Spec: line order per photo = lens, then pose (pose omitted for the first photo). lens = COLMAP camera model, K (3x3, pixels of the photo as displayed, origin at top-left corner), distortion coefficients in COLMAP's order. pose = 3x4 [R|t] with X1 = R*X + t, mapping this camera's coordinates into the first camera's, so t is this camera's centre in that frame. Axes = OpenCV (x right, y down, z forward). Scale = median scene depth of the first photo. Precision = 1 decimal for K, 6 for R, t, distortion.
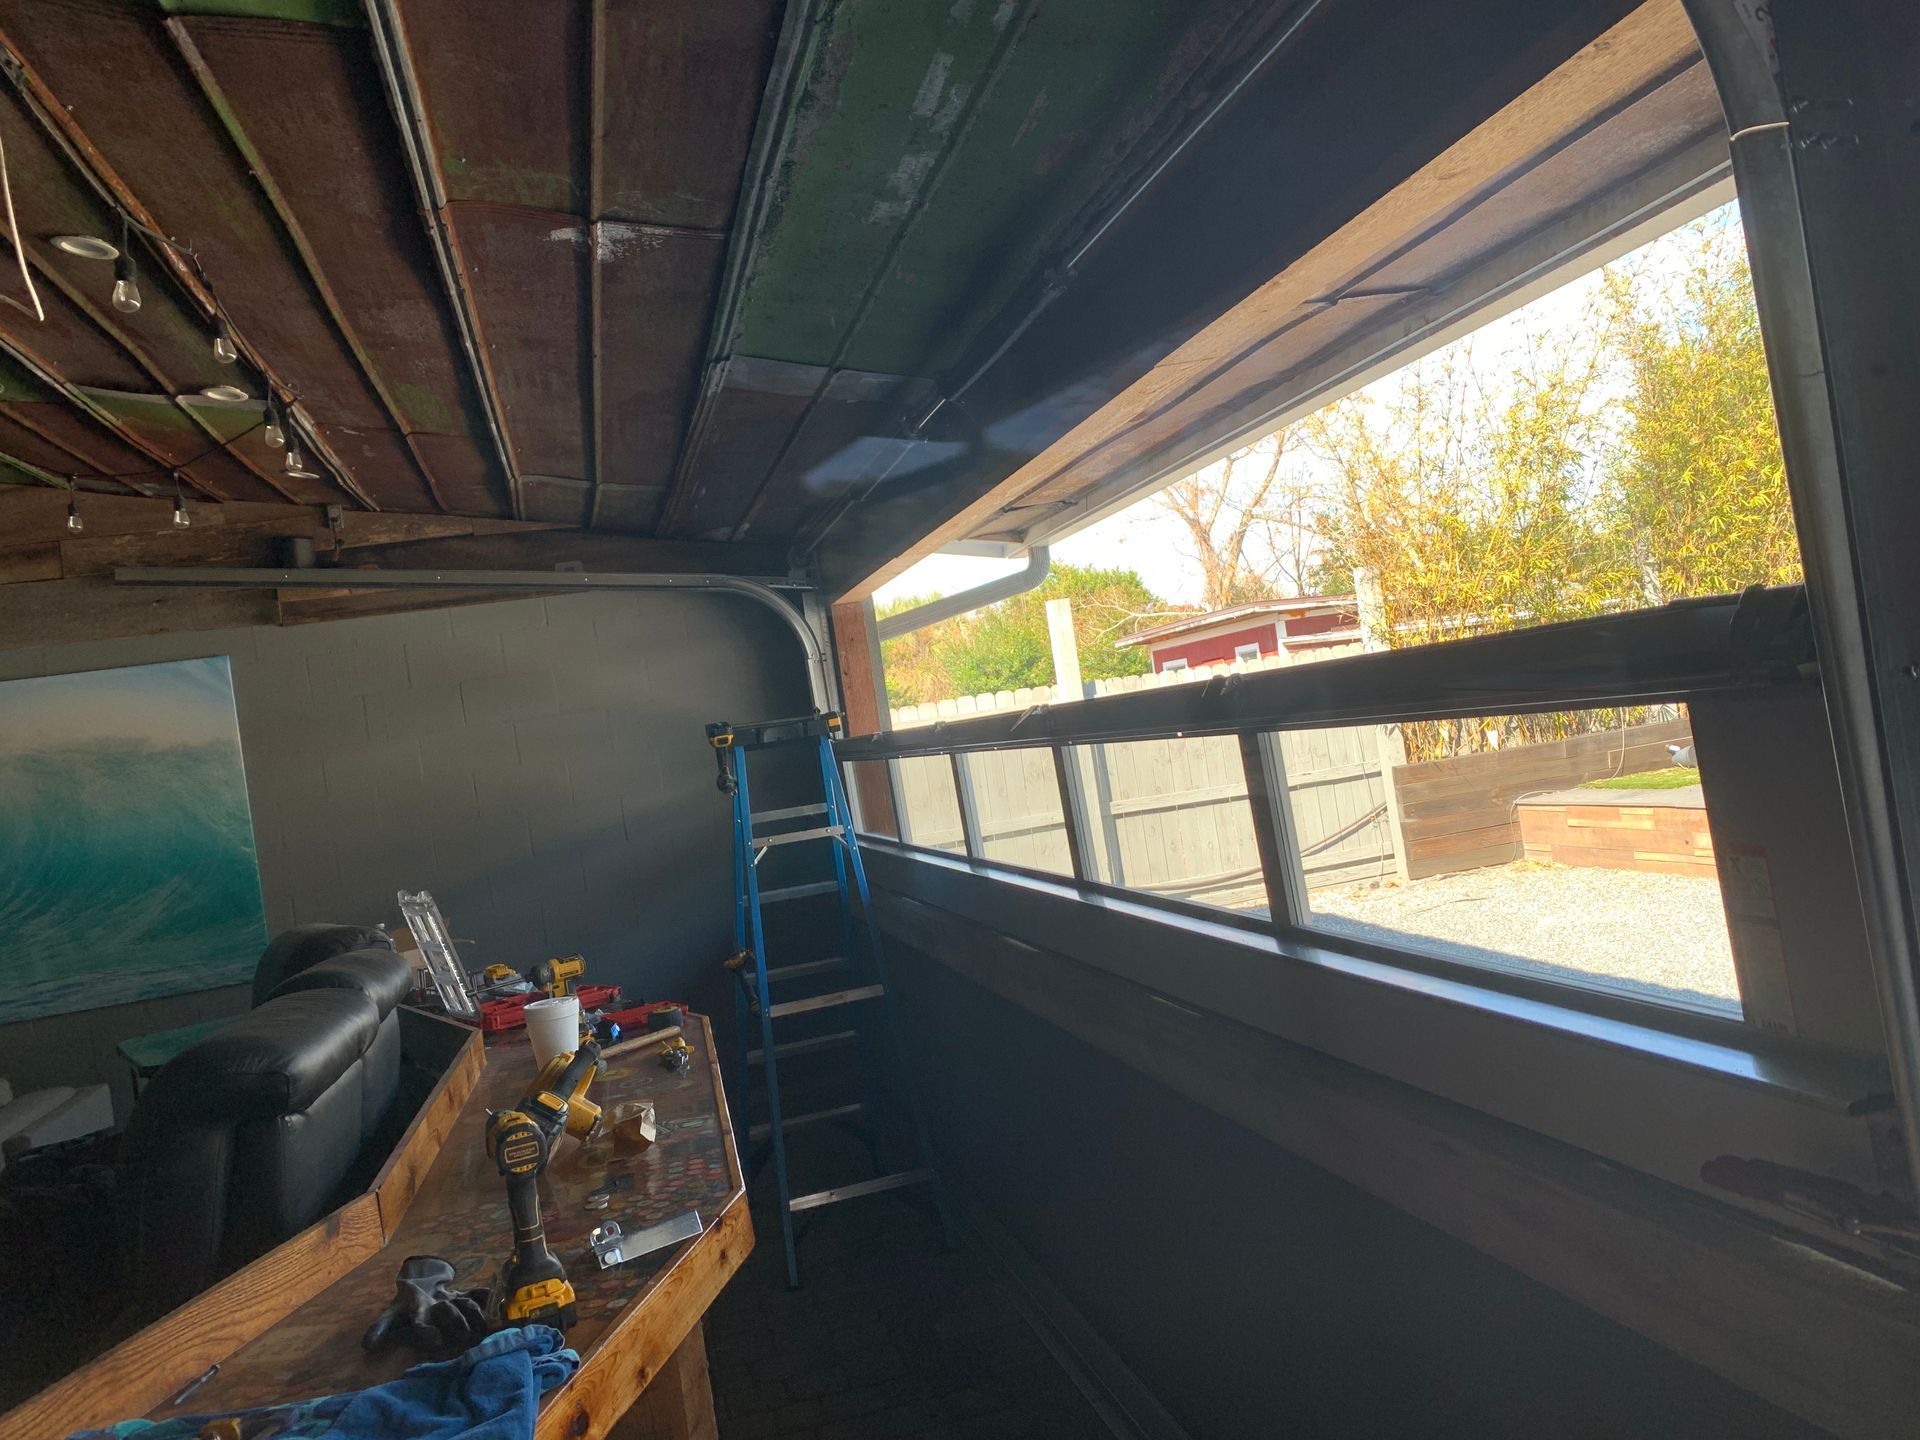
lens RADIAL K [[1460.2, 0, 962.6], [0, 1460.2, 721.9], [0, 0, 1]] dist [0.040815, -0.040439]
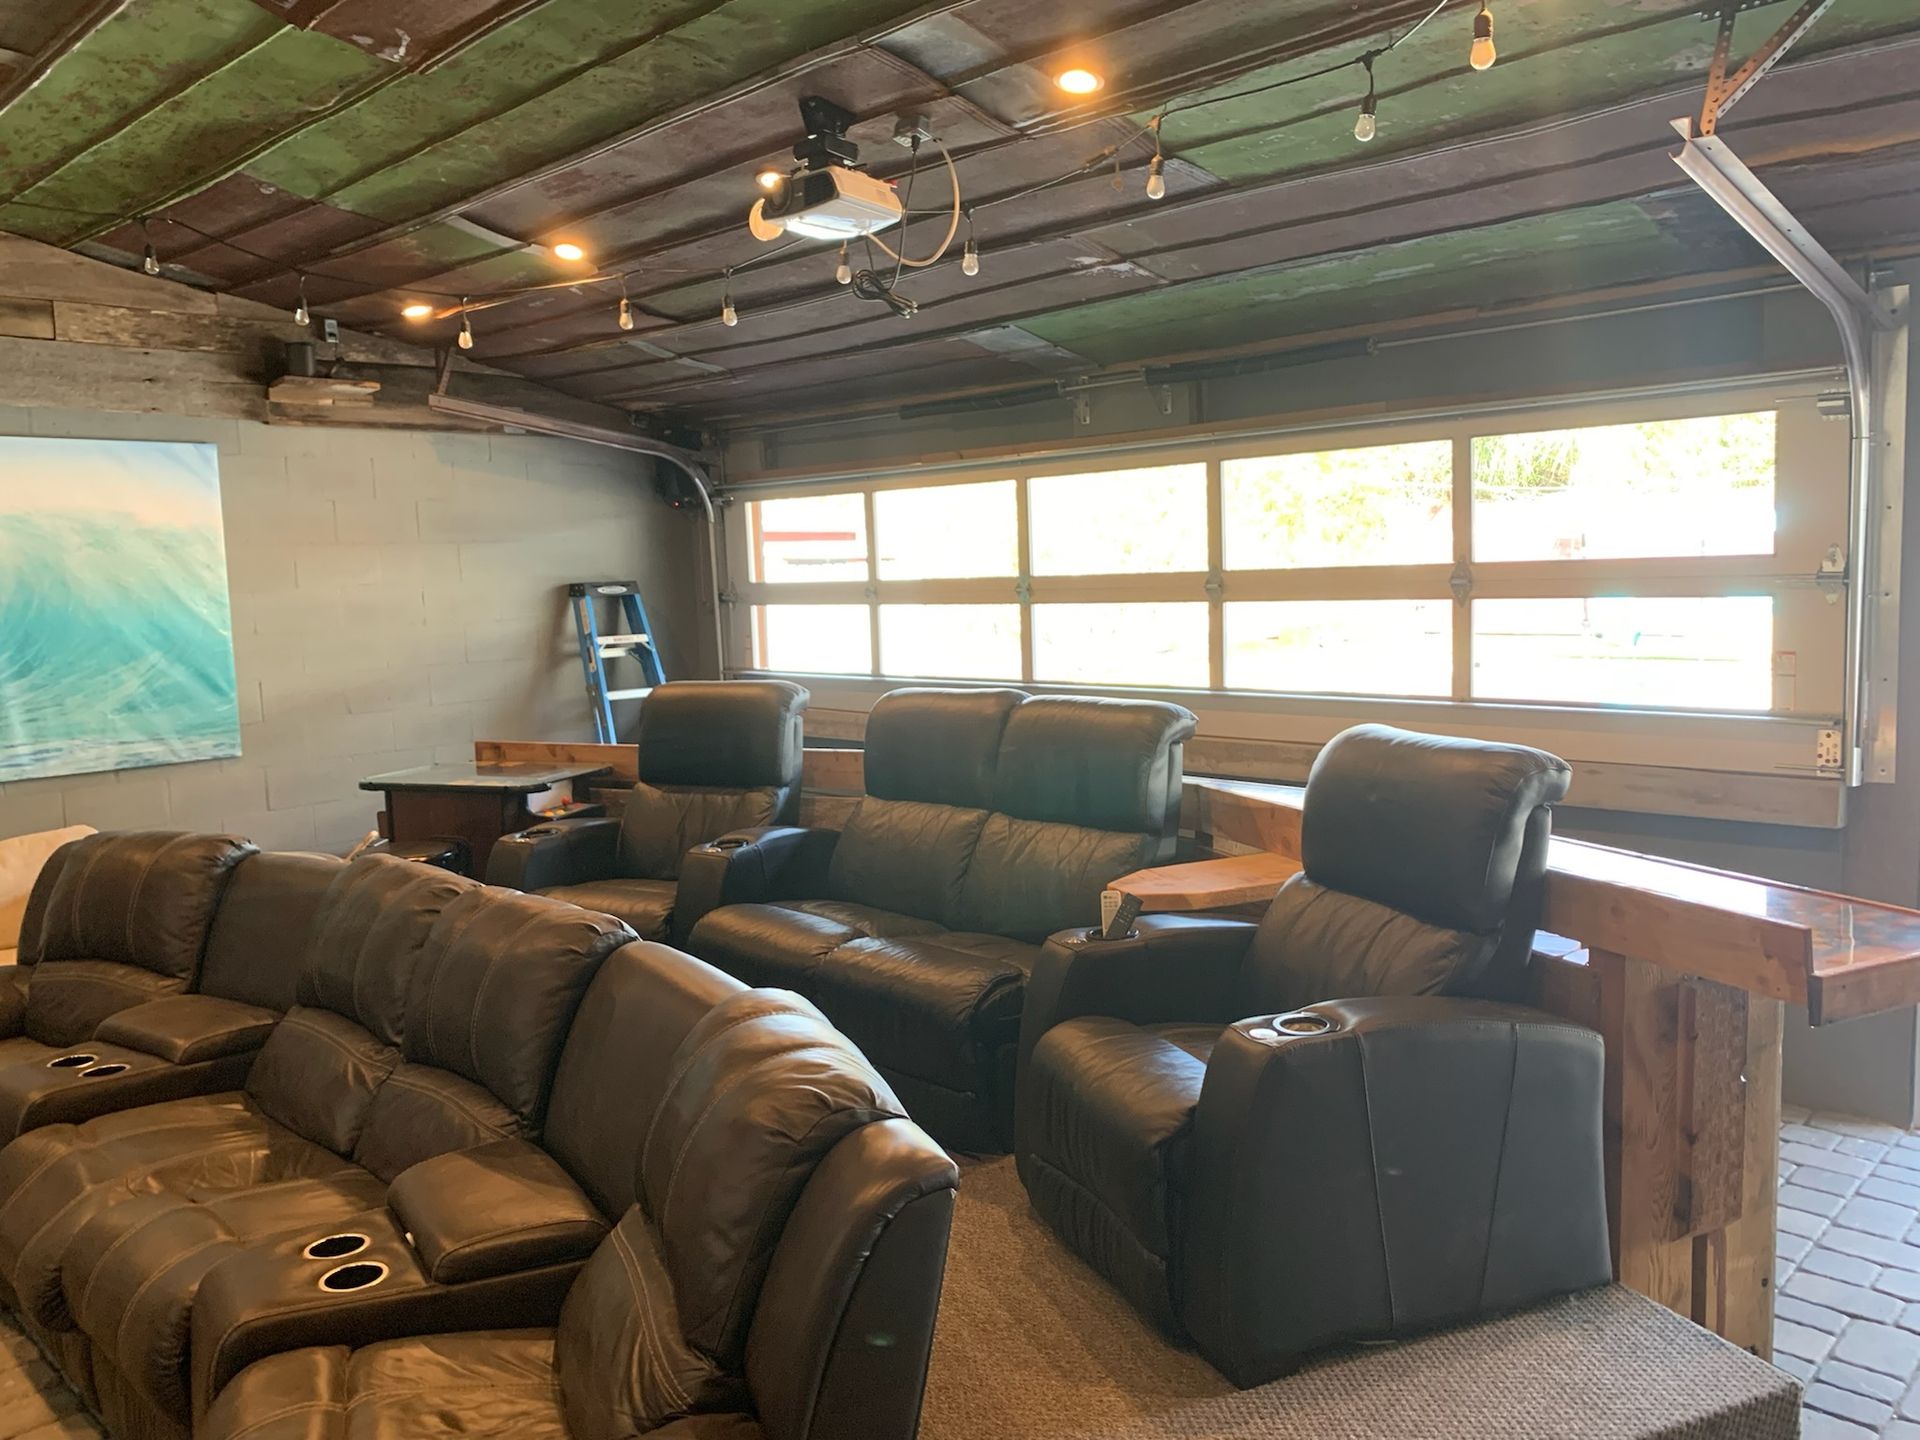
lens RADIAL K [[1460.2, 0, 958.6], [0, 1460.2, 717.5], [0, 0, 1]] dist [0.040815, -0.040439]
pose [[0.846436, 0.064845, 0.528527, -0.605325], [-0.095310, 0.994978, 0.030566, 0.066219], [-0.523891, -0.076246, 0.848366, -0.171417]]
